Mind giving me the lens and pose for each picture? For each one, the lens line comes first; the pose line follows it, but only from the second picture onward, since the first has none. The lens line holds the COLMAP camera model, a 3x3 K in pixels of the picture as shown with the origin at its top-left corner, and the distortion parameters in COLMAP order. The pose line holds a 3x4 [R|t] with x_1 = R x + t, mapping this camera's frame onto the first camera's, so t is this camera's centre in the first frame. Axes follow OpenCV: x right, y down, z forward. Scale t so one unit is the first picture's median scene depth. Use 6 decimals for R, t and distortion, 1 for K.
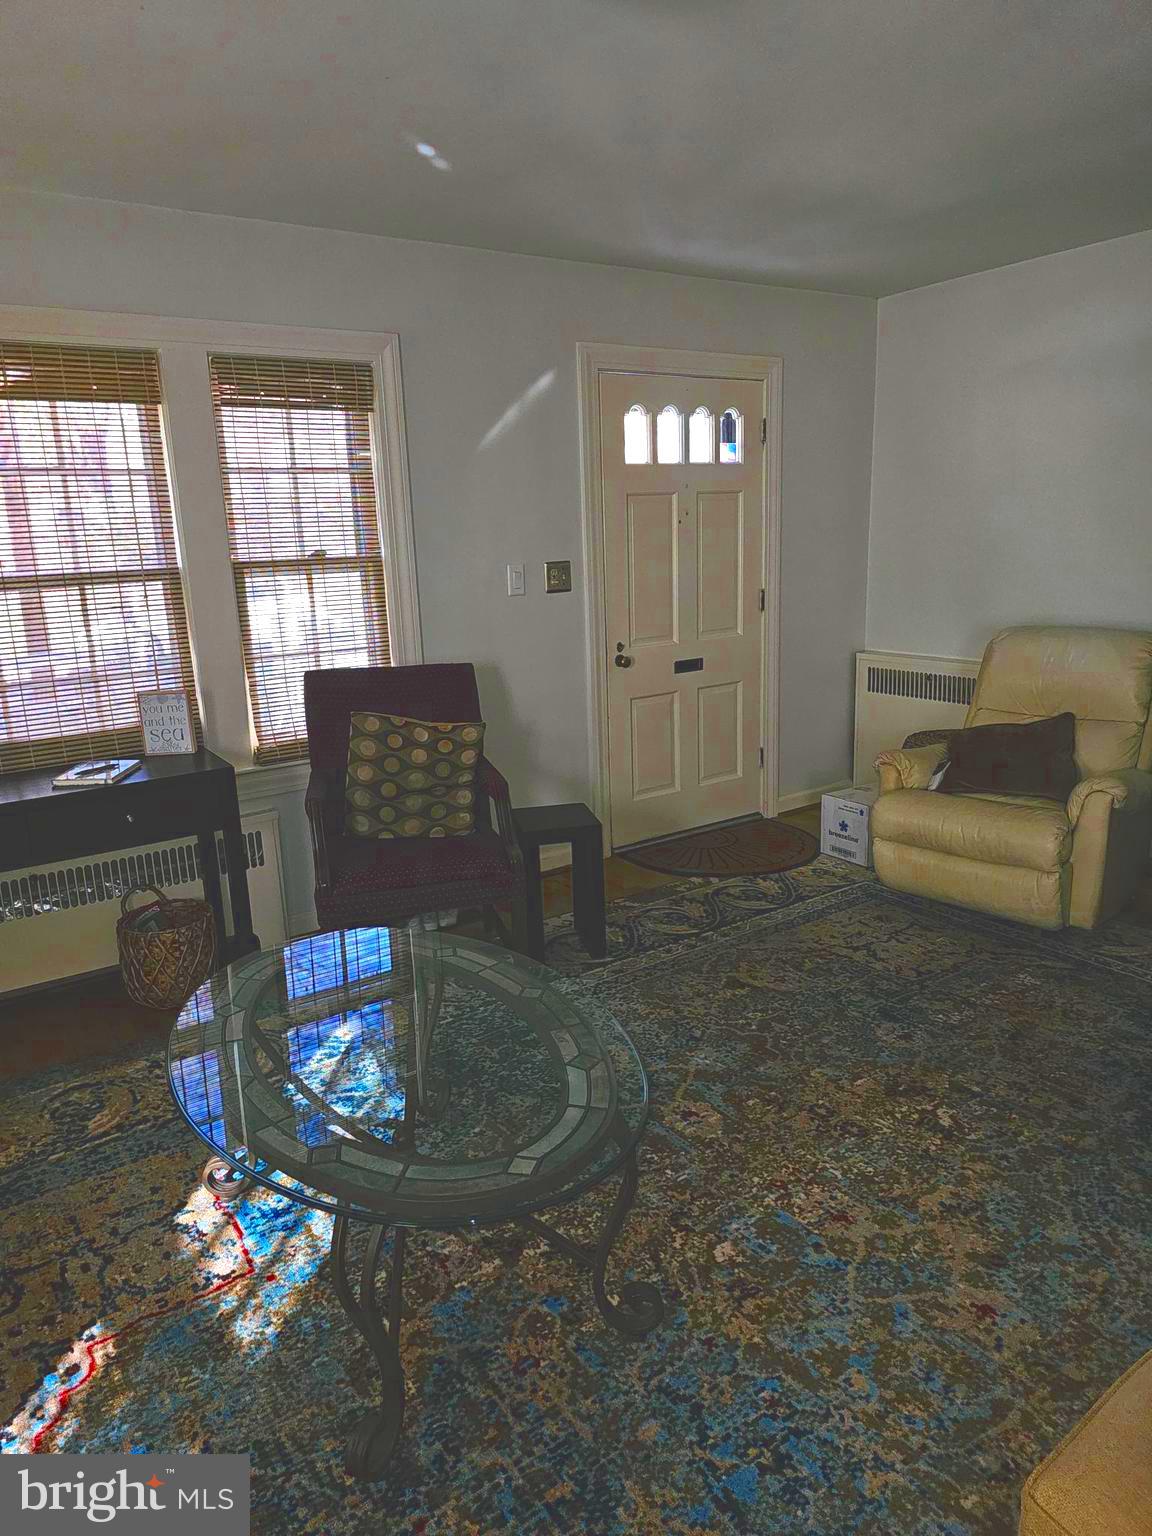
lens RADIAL K [[1022.3, 0, 566.8], [0, 1022.3, 759.7], [0, 0, 1]] dist [0.062826, -0.054123]
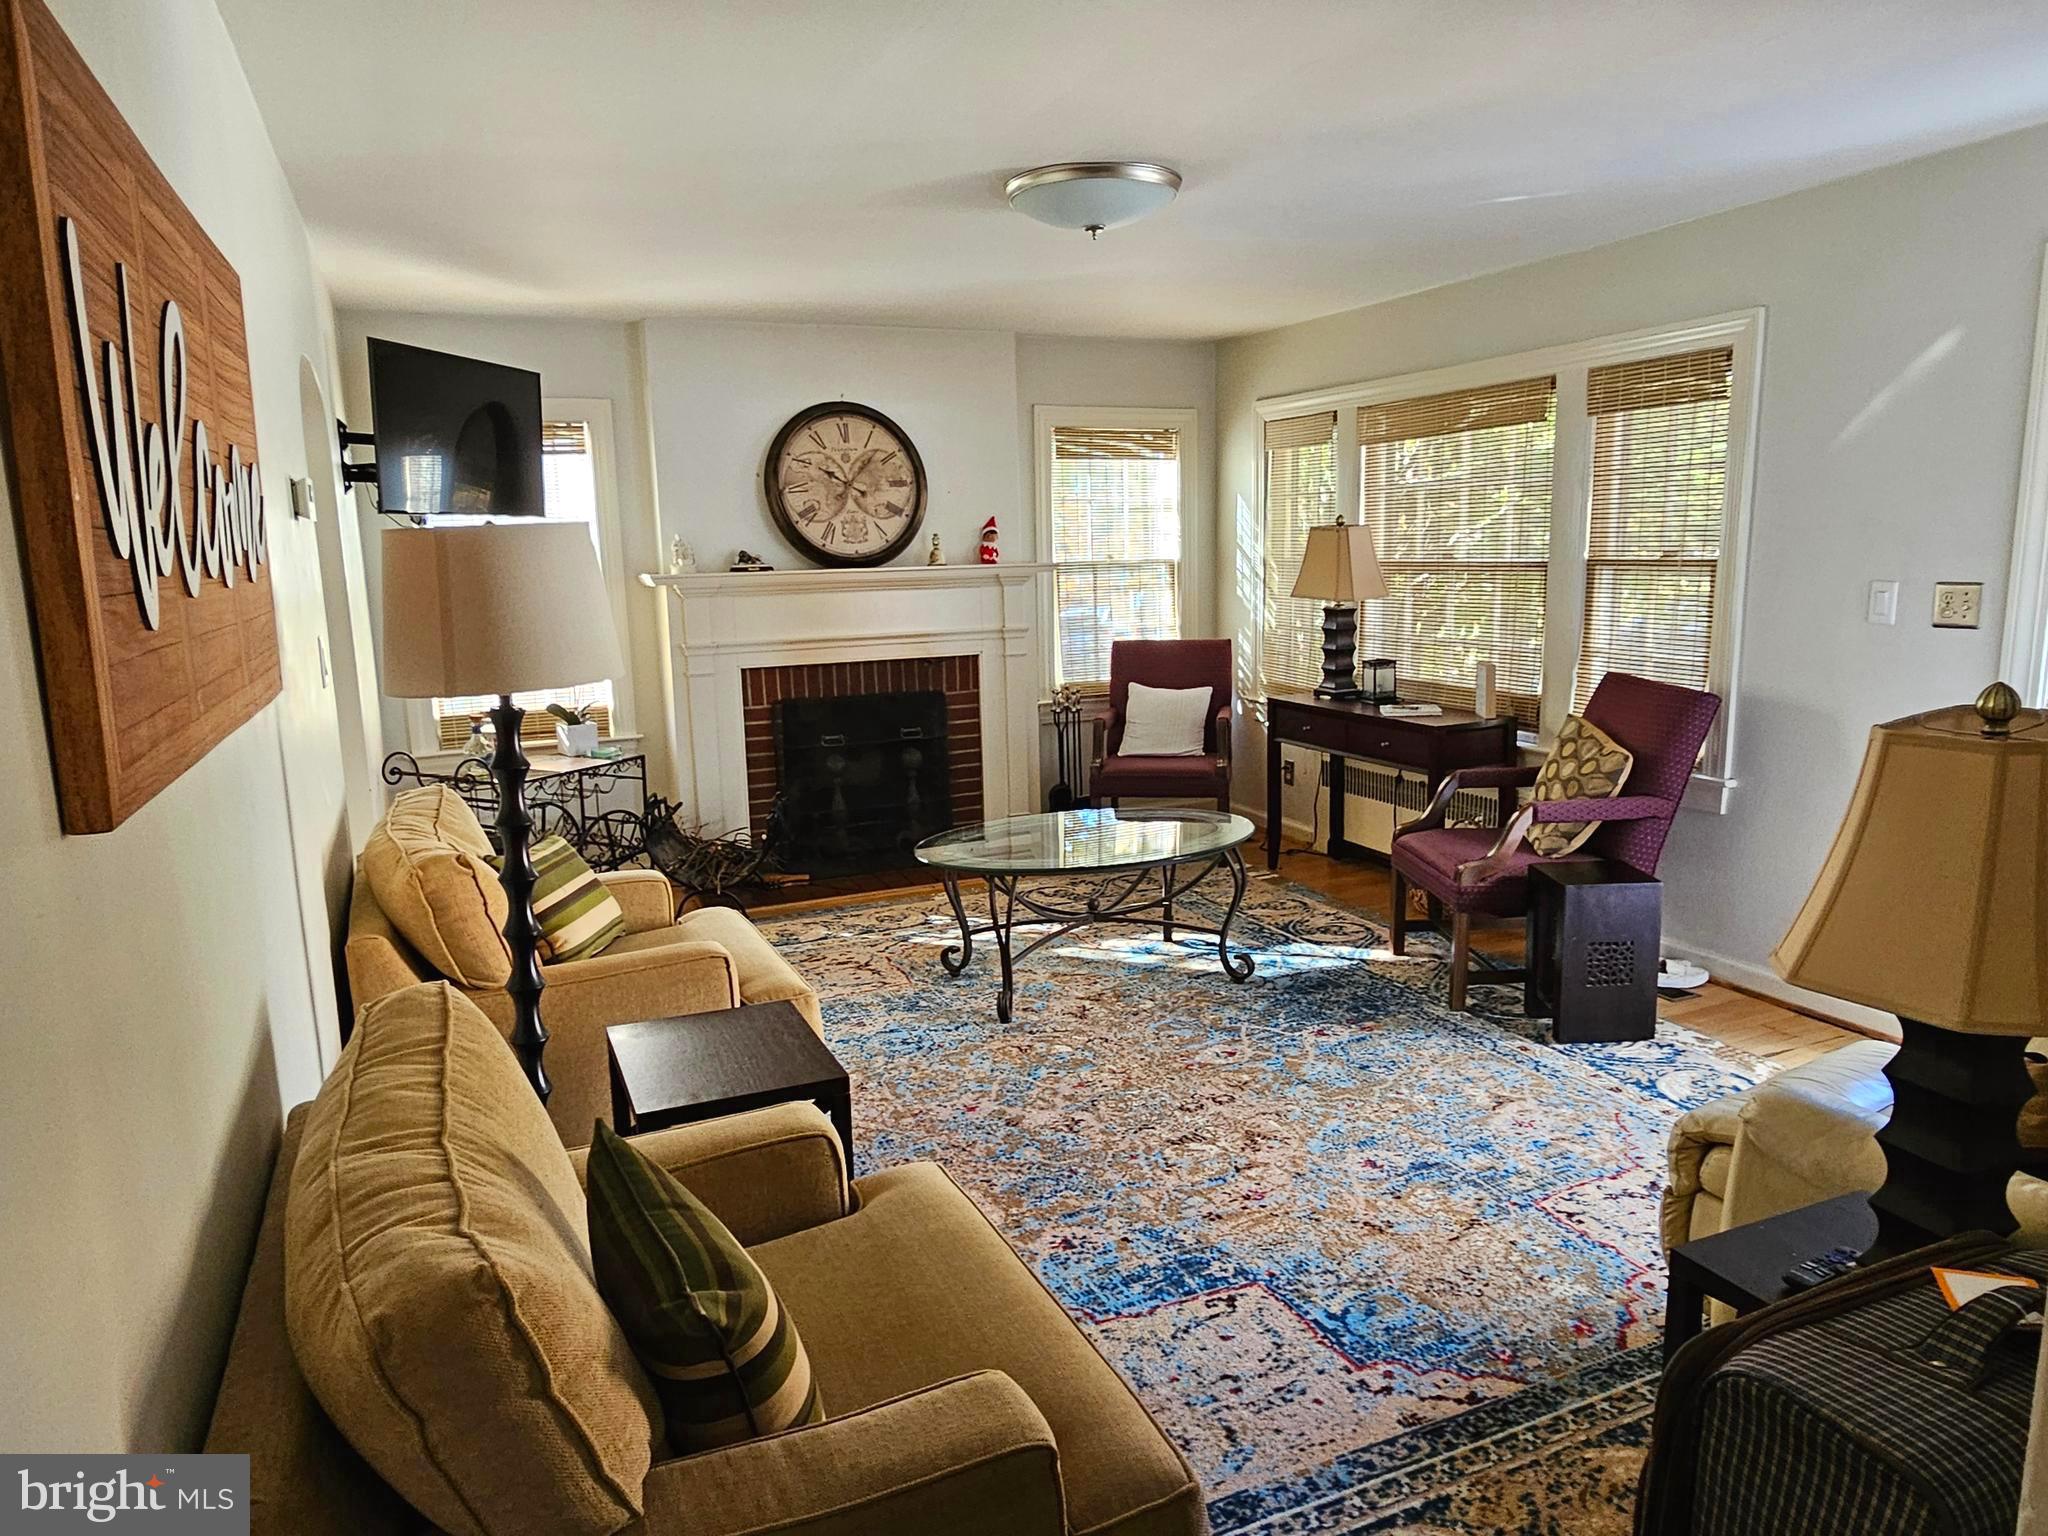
lens RADIAL K [[1319.7, 0, 1024.0], [0, 1319.7, 768.0], [0, 0, 1]] dist [0.002787, 0.000336]
pose [[-0.180057, 0.208232, -0.961363, 1.366768], [-0.194350, 0.950539, 0.242288, -0.246438], [0.964265, 0.230466, -0.130681, 0.808500]]
